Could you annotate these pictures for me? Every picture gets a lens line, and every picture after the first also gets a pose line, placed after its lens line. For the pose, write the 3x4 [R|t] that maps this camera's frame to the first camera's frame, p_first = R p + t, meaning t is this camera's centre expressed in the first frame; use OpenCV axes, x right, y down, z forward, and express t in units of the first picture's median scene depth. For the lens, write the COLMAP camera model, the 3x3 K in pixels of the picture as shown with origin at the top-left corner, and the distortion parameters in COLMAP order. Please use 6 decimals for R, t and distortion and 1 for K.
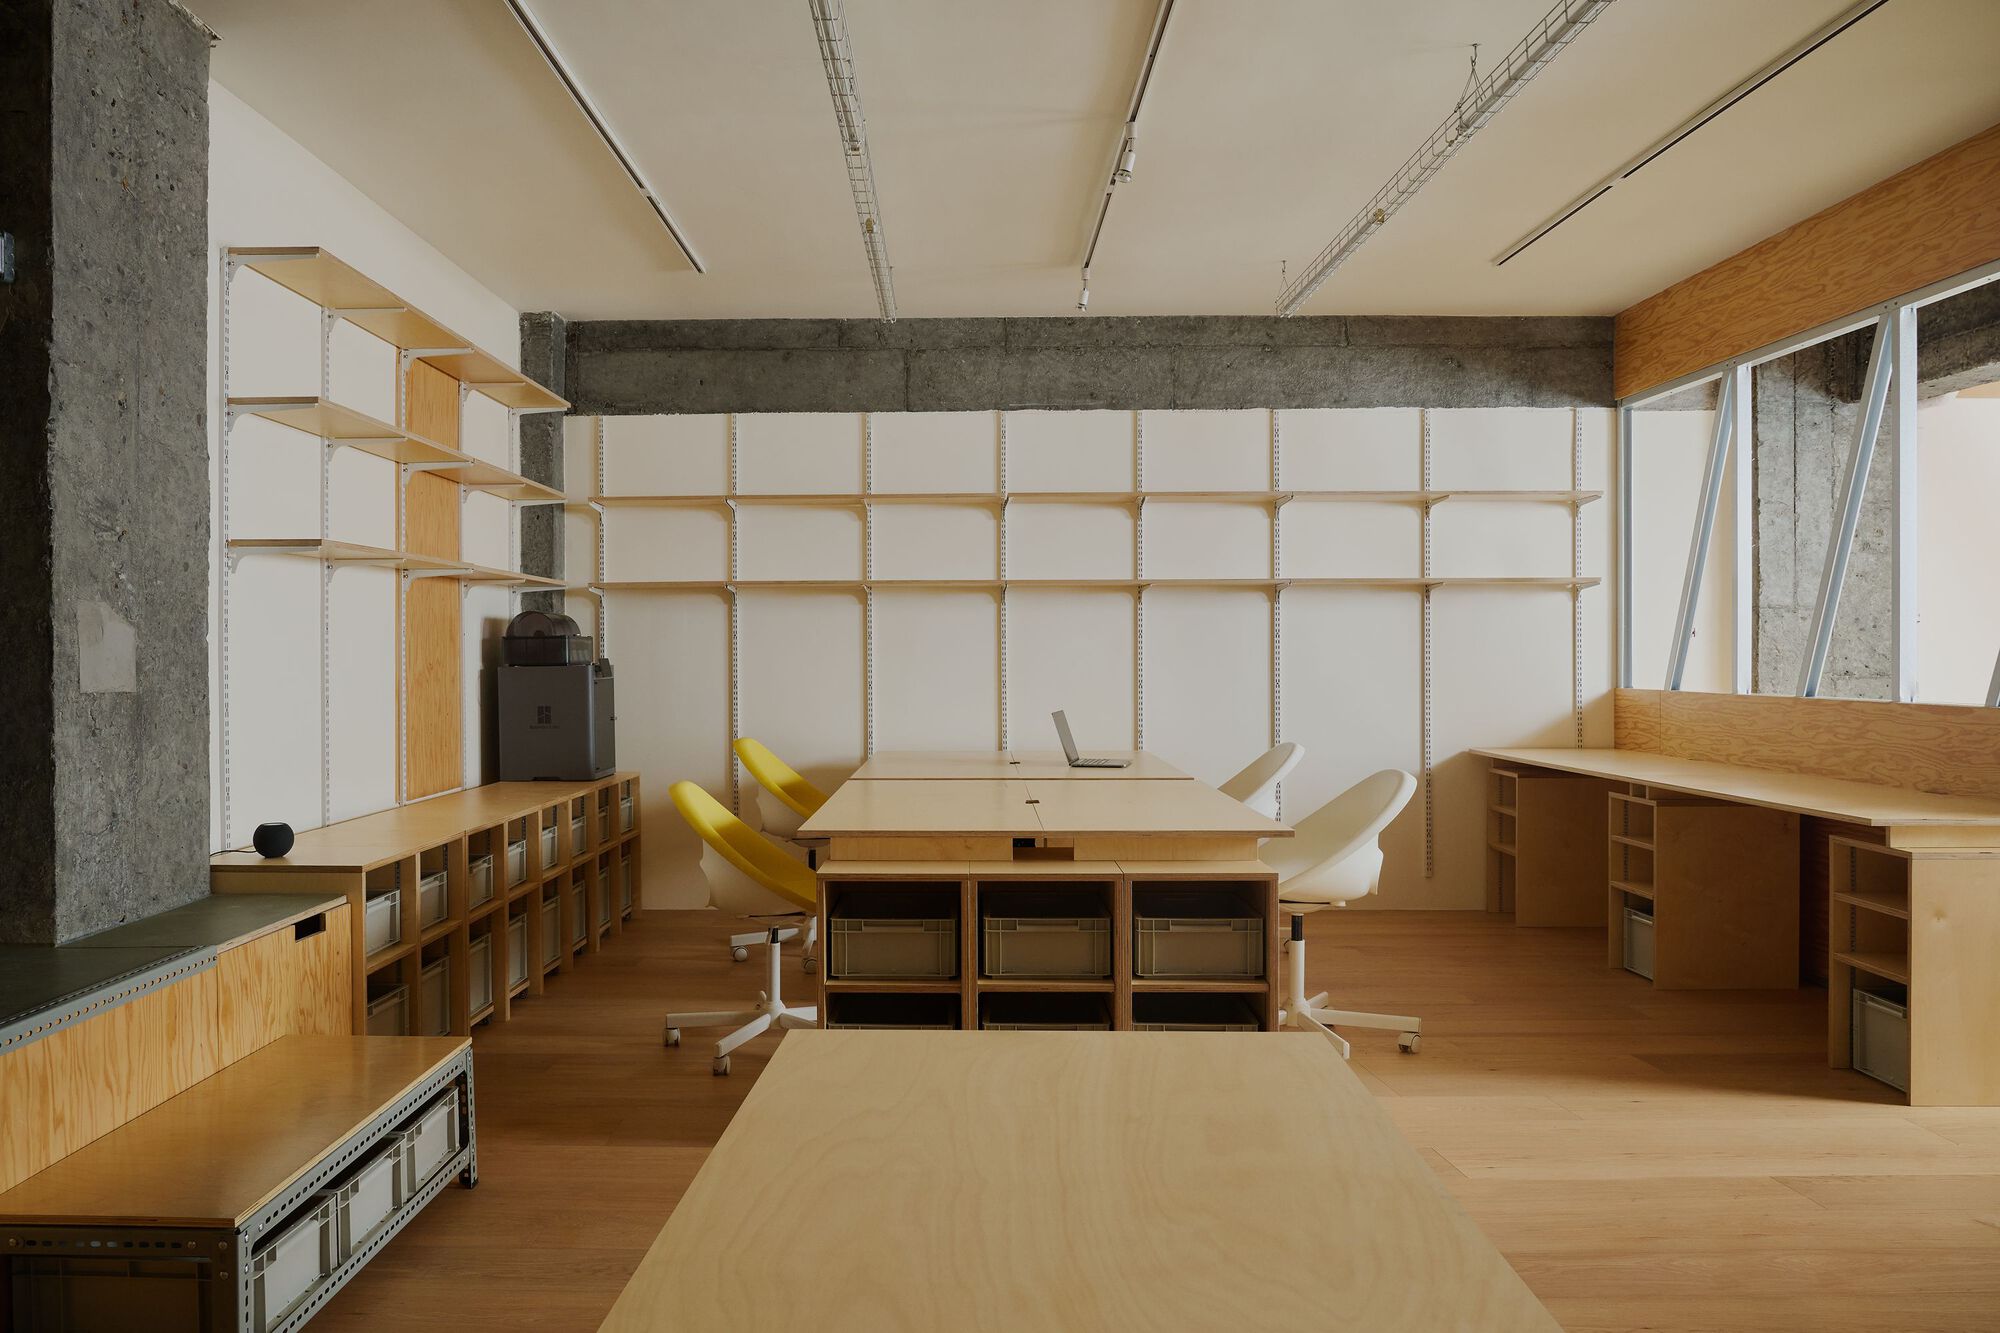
lens RADIAL K [[1434.9, 0, 949.6], [0, 1434.9, 695.8], [0, 0, 1]] dist [-0.021990, 0.006568]
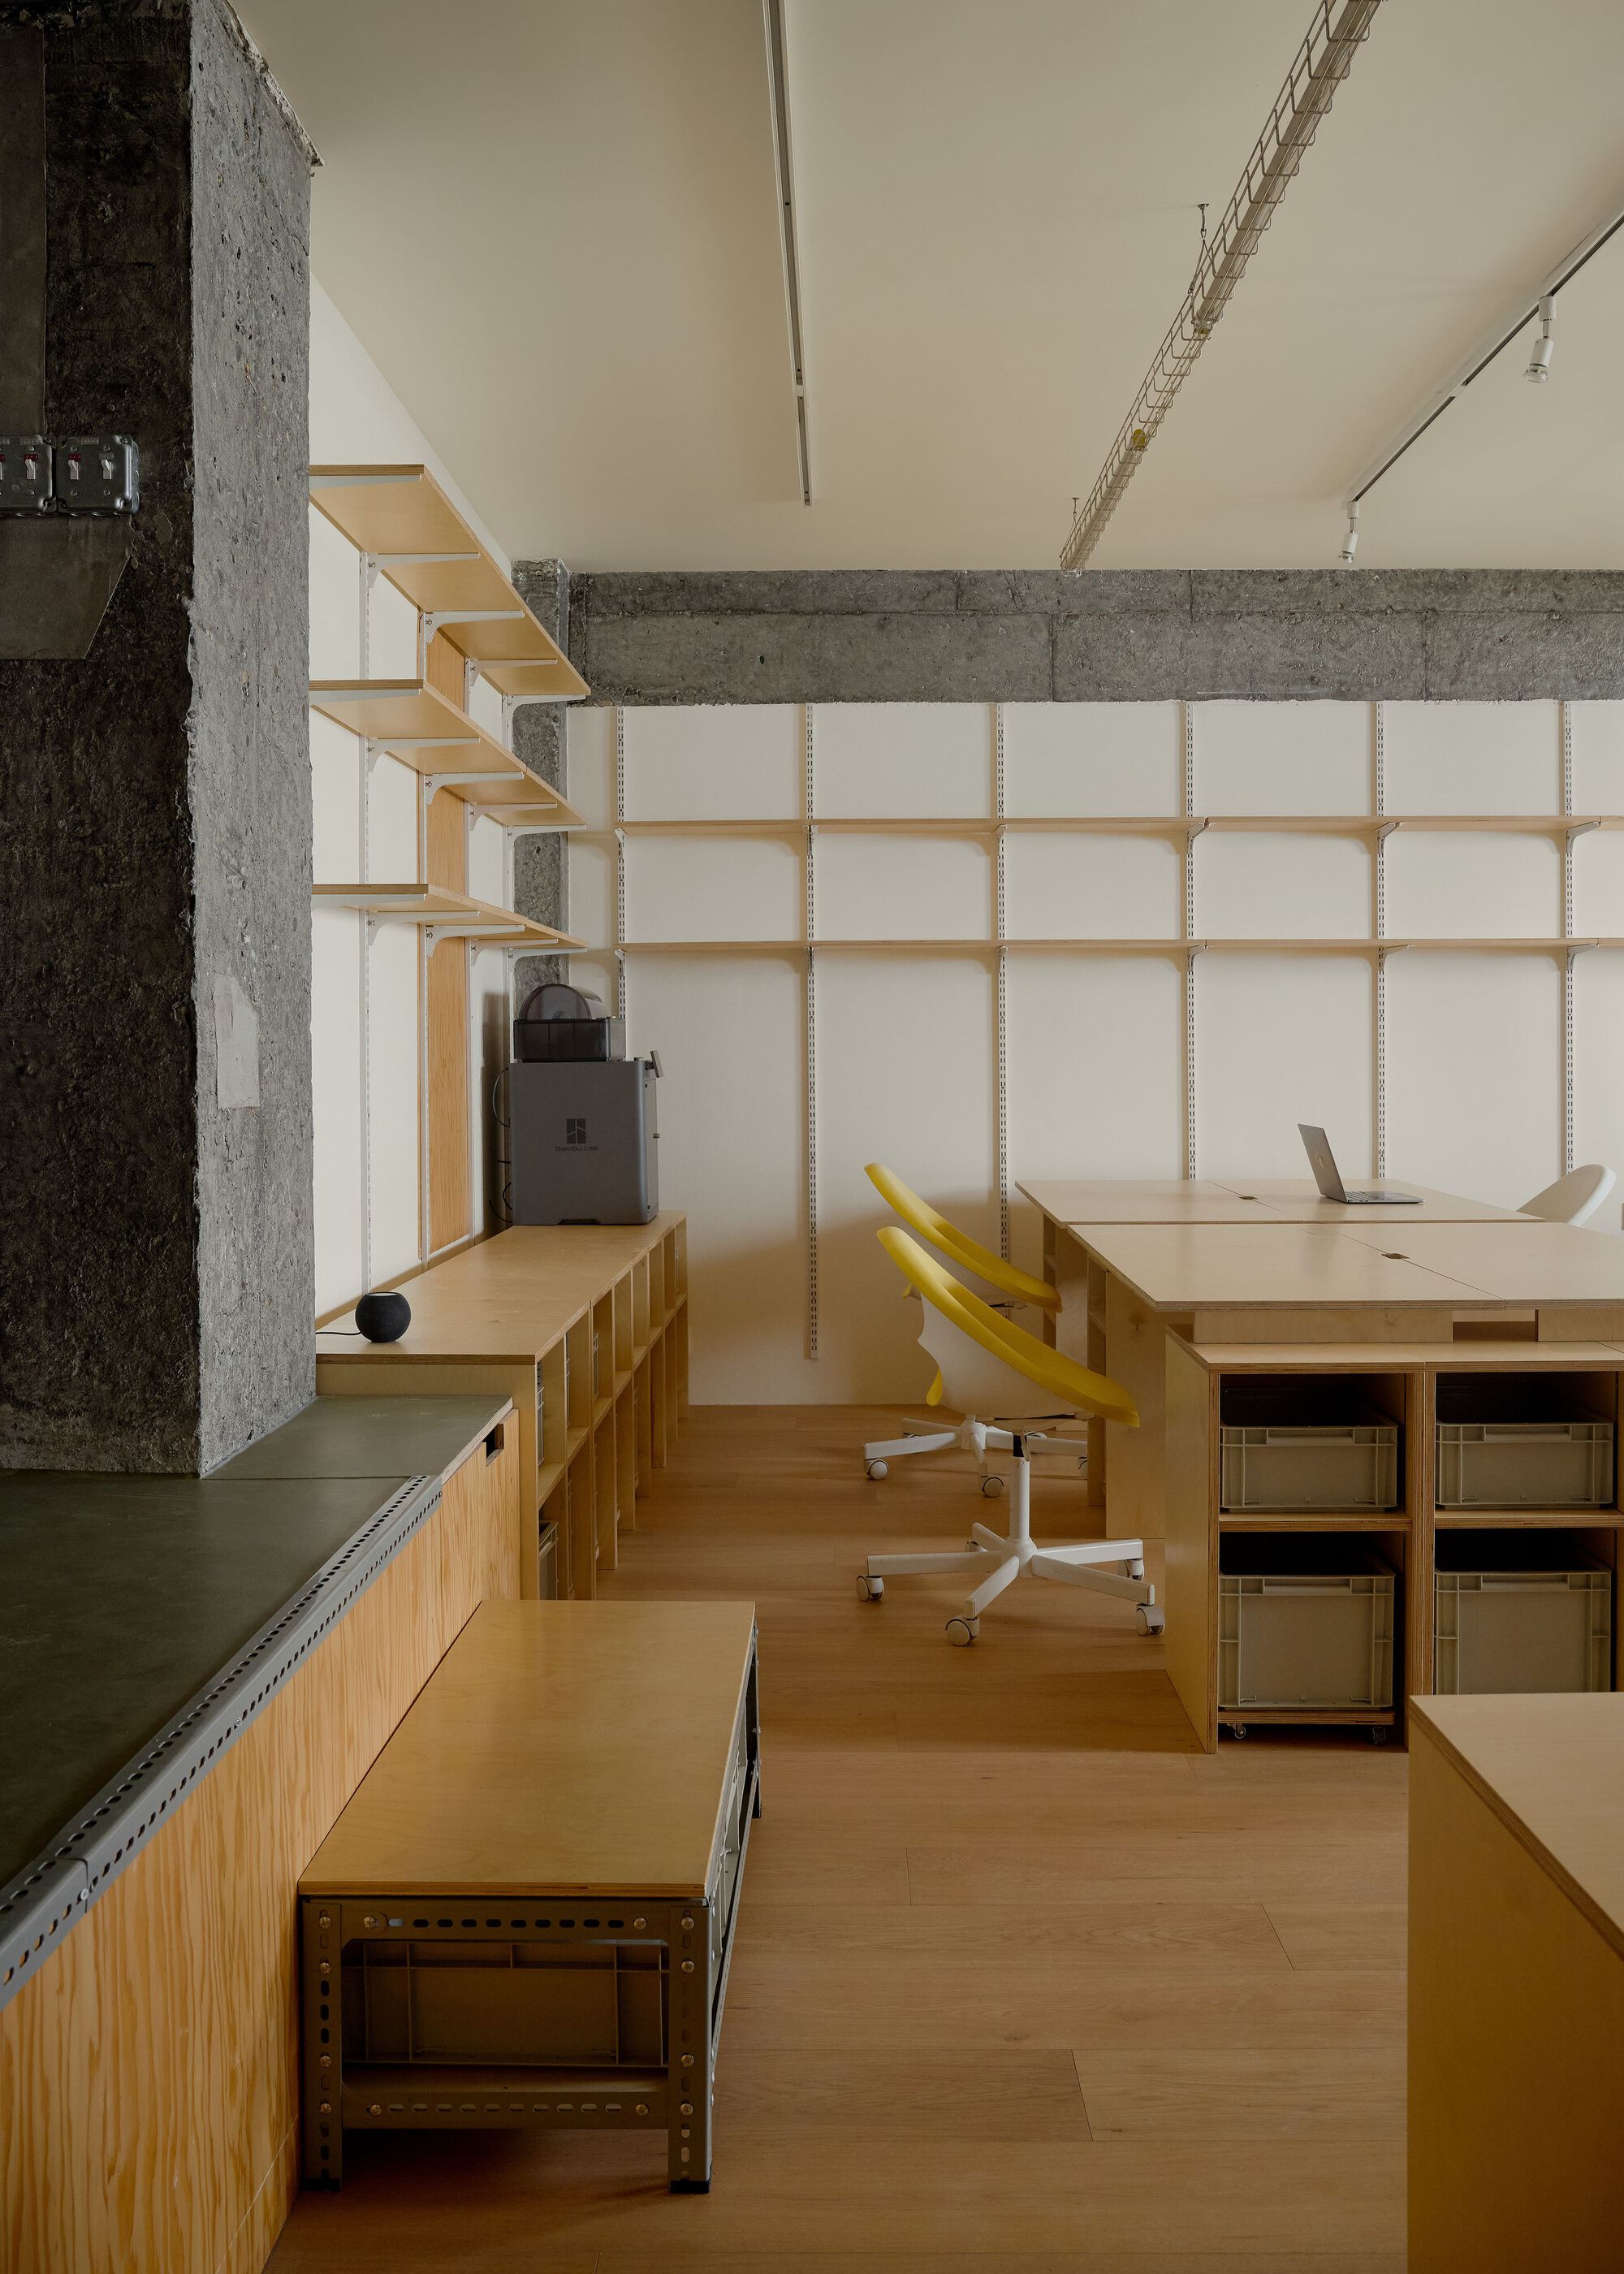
lens RADIAL K [[1989.9, 0, 866.4], [0, 1989.9, 1119.1], [0, 0, 1]] dist [-0.052204, 0.027339]
pose [[0.999877, -0.001787, 0.015551, -0.138685], [0.001600, 0.999927, 0.012003, -0.003691], [-0.015571, -0.011977, 0.999807, 0.017174]]
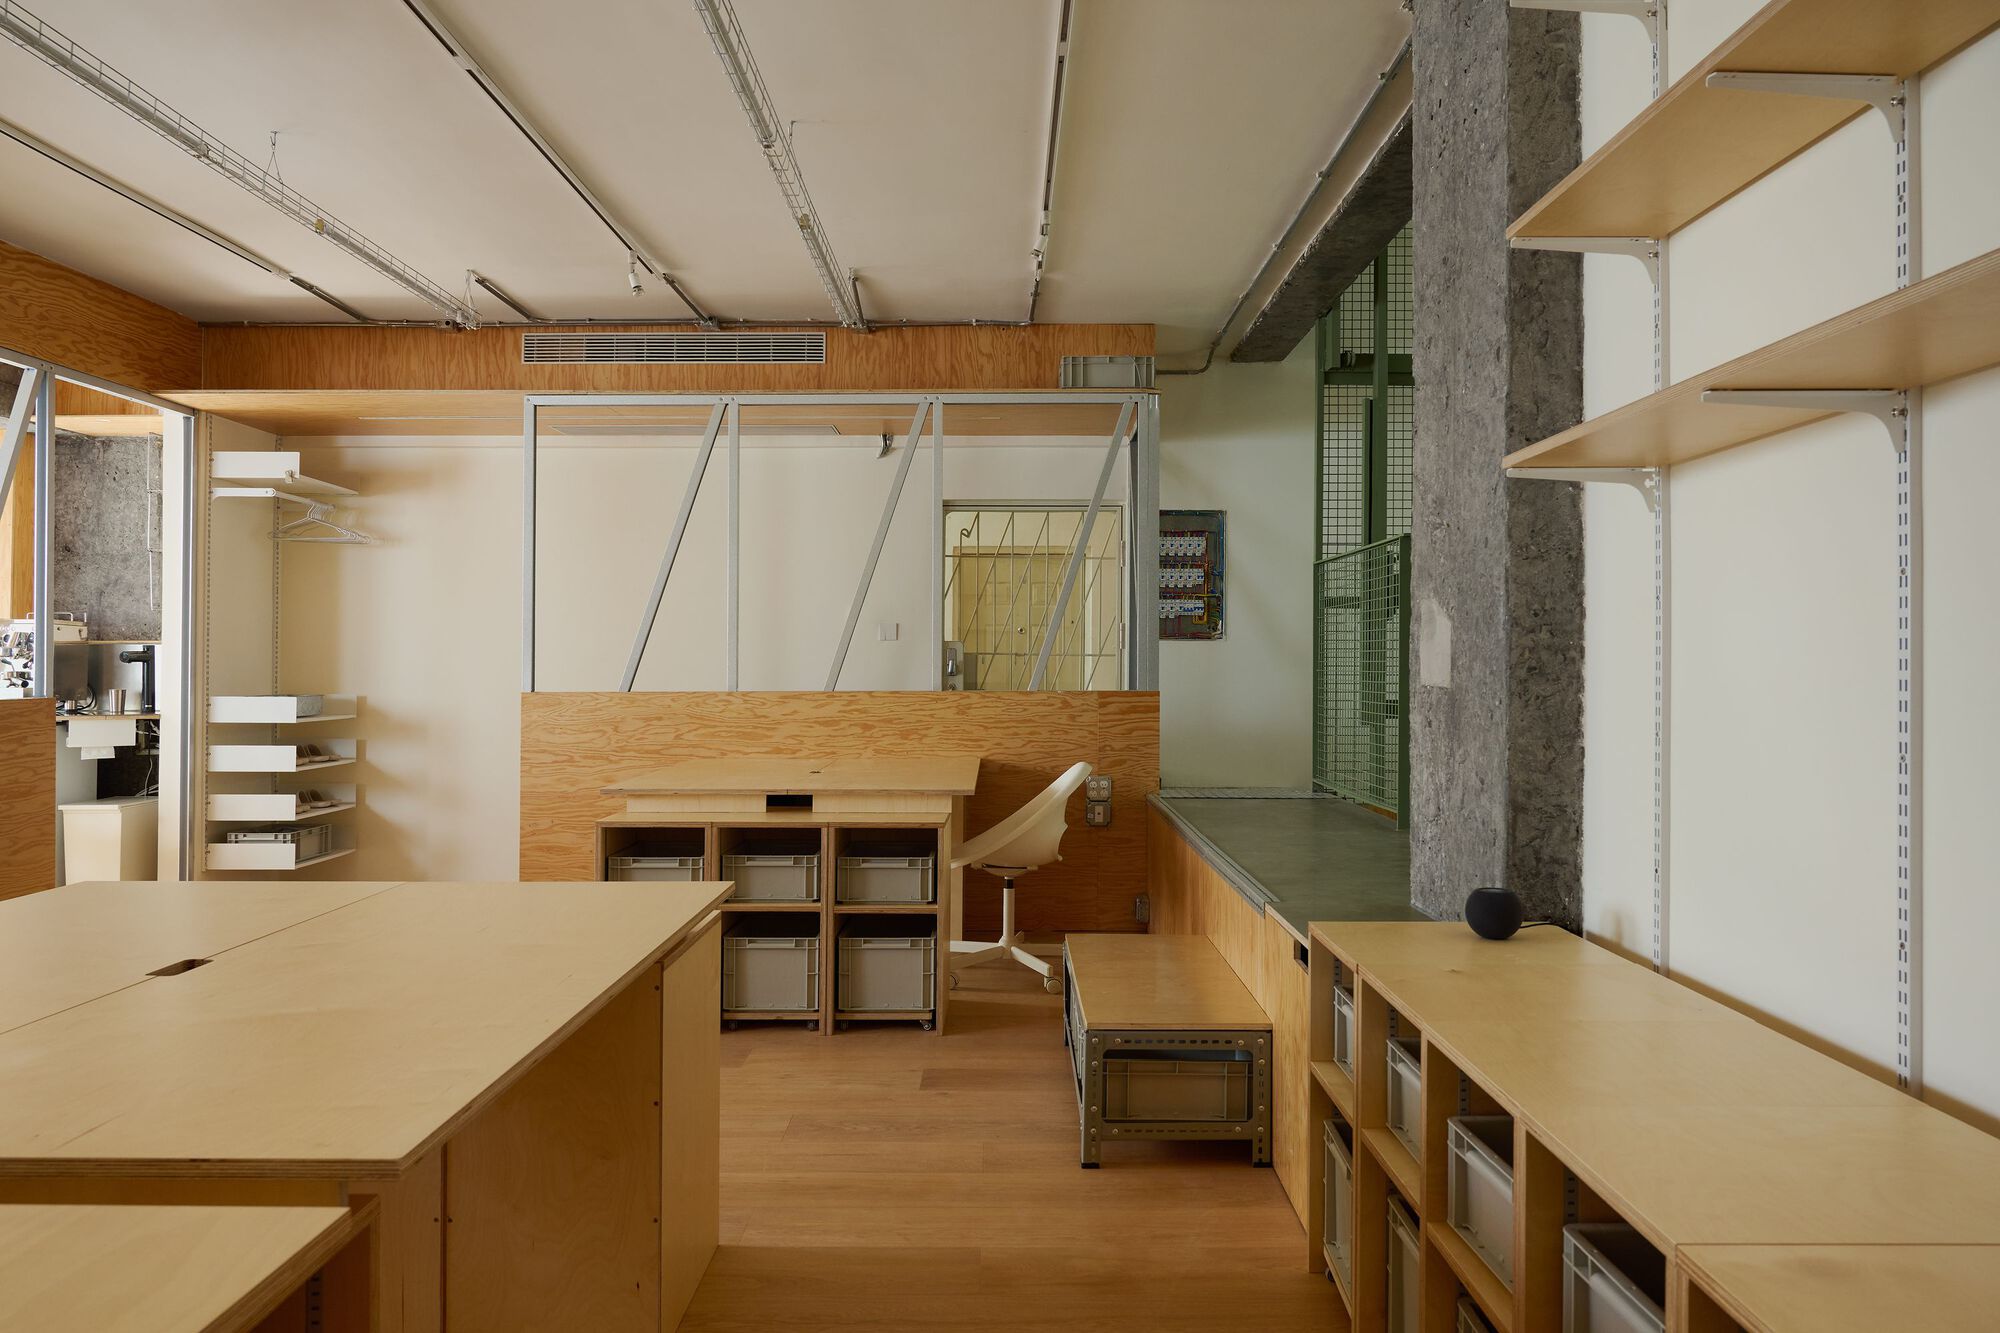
lens RADIAL K [[1373.3, 0, 999.7], [0, 1373.3, 658.8], [0, 0, 1]] dist [-0.007604, 0.000484]
pose [[-0.999979, 0.004169, -0.005000, -0.127239], [0.004059, 0.999756, 0.021717, -0.020648], [0.005089, 0.021696, -0.999752, 0.906949]]
